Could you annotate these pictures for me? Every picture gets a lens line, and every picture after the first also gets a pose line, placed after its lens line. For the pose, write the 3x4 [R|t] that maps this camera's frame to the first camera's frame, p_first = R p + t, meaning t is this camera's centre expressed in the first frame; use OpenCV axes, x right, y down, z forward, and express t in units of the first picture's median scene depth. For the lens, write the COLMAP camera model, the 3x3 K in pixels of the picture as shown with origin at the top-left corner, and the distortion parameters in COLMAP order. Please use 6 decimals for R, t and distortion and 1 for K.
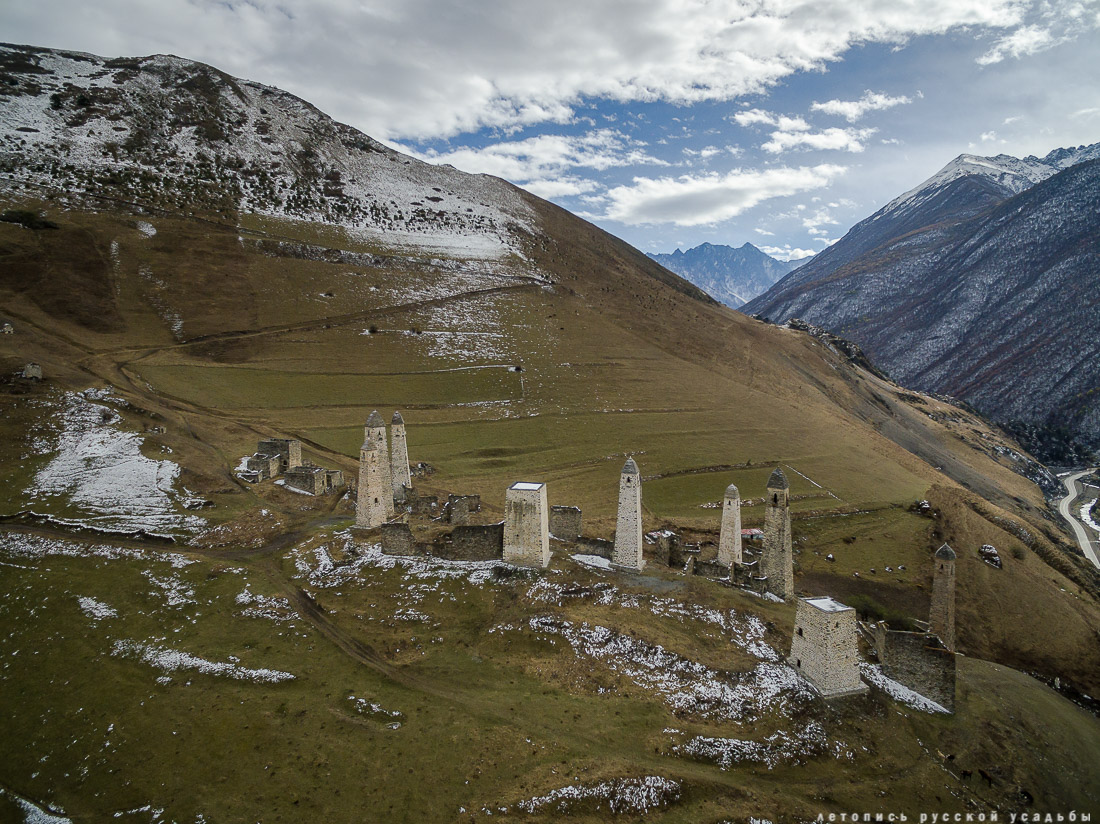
lens RADIAL K [[613.2, 0, 548.8], [0, 613.2, 414.7], [0, 0, 1]] dist [0.001164, 0.001083]
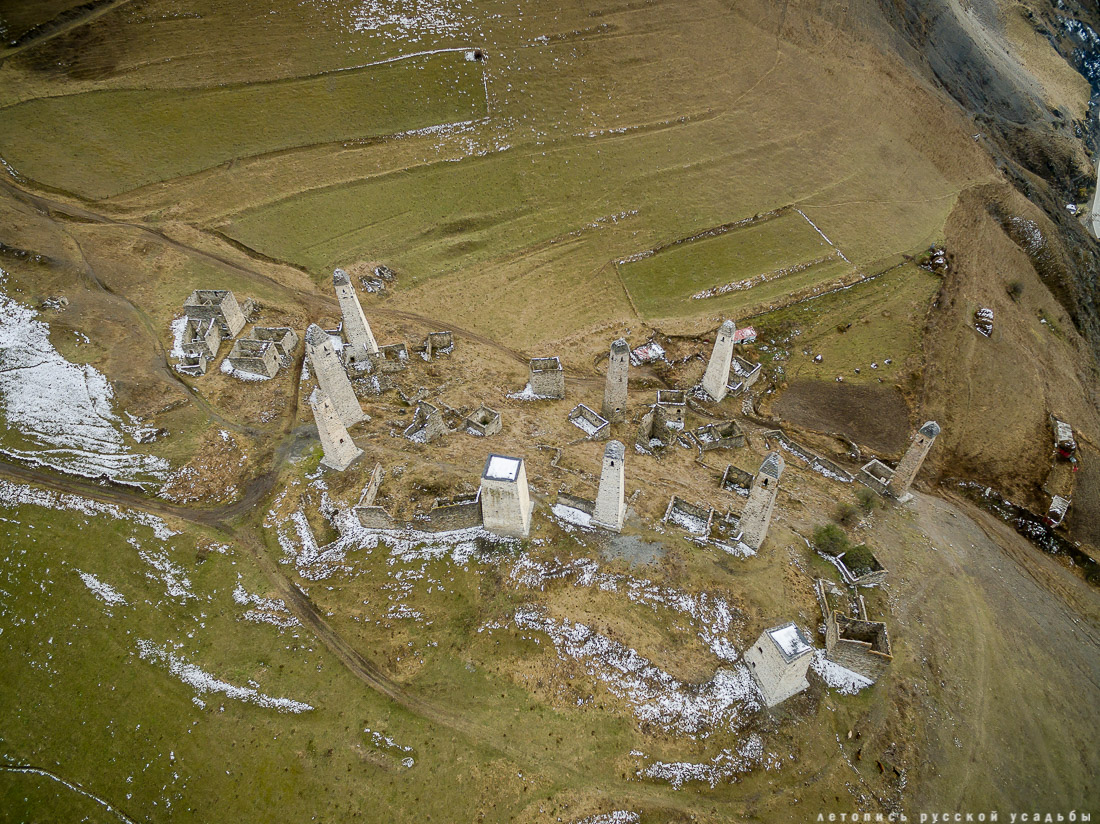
lens RADIAL K [[613.2, 0, 548.8], [0, 613.2, 414.7], [0, 0, 1]] dist [0.001164, 0.001083]
pose [[0.999038, -0.043075, 0.008278, 0.035136], [0.028179, 0.774912, 0.631441, -0.622471], [-0.033614, -0.630600, 0.775380, 0.387069]]
